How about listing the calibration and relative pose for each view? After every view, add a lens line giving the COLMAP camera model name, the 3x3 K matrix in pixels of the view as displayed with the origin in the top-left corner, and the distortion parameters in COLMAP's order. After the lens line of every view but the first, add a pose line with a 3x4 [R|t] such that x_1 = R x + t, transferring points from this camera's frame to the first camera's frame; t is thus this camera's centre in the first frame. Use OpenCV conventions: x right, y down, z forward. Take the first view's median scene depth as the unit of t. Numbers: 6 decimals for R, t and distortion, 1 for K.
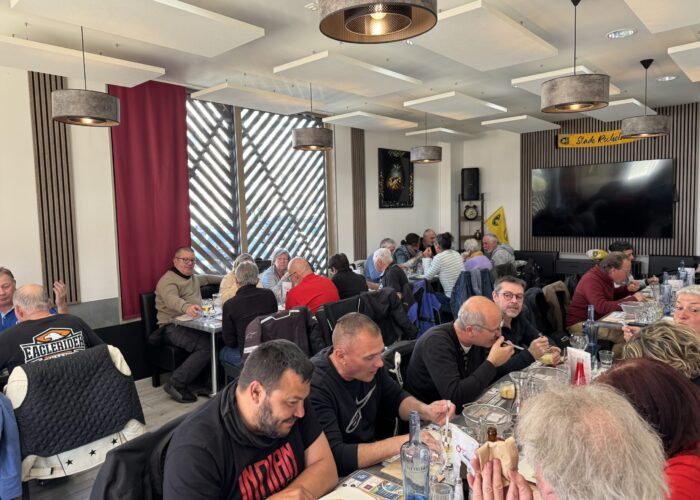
lens RADIAL K [[497.1, 0, 338.2], [0, 497.1, 252.0], [0, 0, 1]] dist [0.048980, -0.059468]
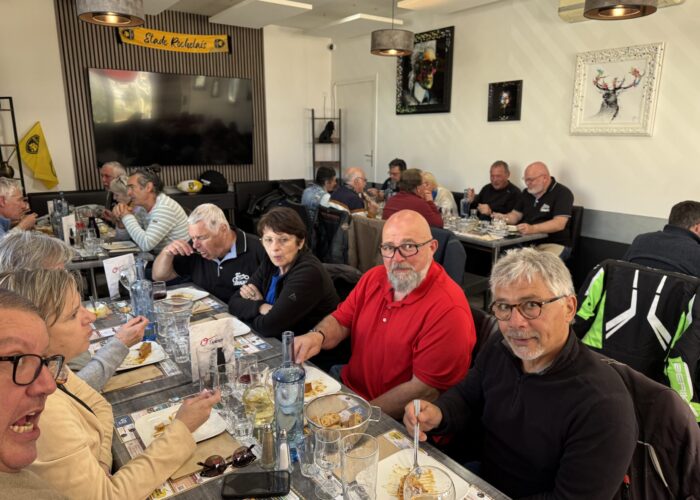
lens RADIAL K [[497.1, 0, 343.4], [0, 497.1, 251.0], [0, 0, 1]] dist [0.048980, -0.059468]
pose [[0.197404, -0.198361, 0.960044, -0.369974], [0.067651, 0.979736, 0.188520, -0.041995], [-0.977985, 0.027734, 0.206823, 0.811324]]
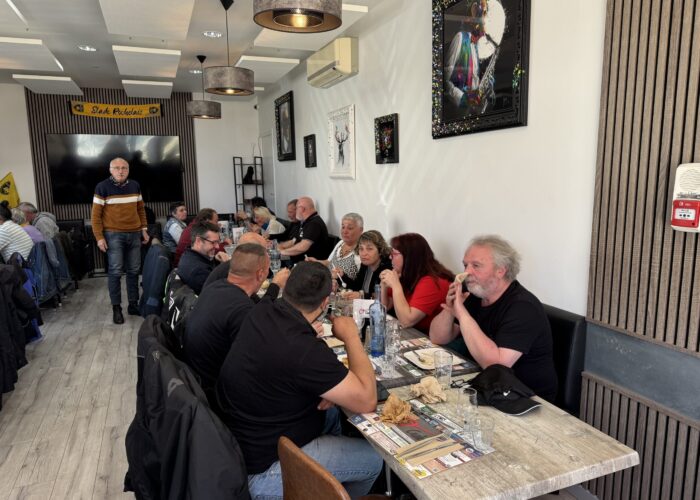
lens RADIAL K [[497.1, 0, 350.5], [0, 497.1, 250.5], [0, 0, 1]] dist [0.048980, -0.059468]
pose [[0.443455, -0.113651, 0.889062, -0.343171], [0.068783, 0.993318, 0.092670, 0.008630], [-0.893654, 0.020057, 0.448309, 0.102403]]
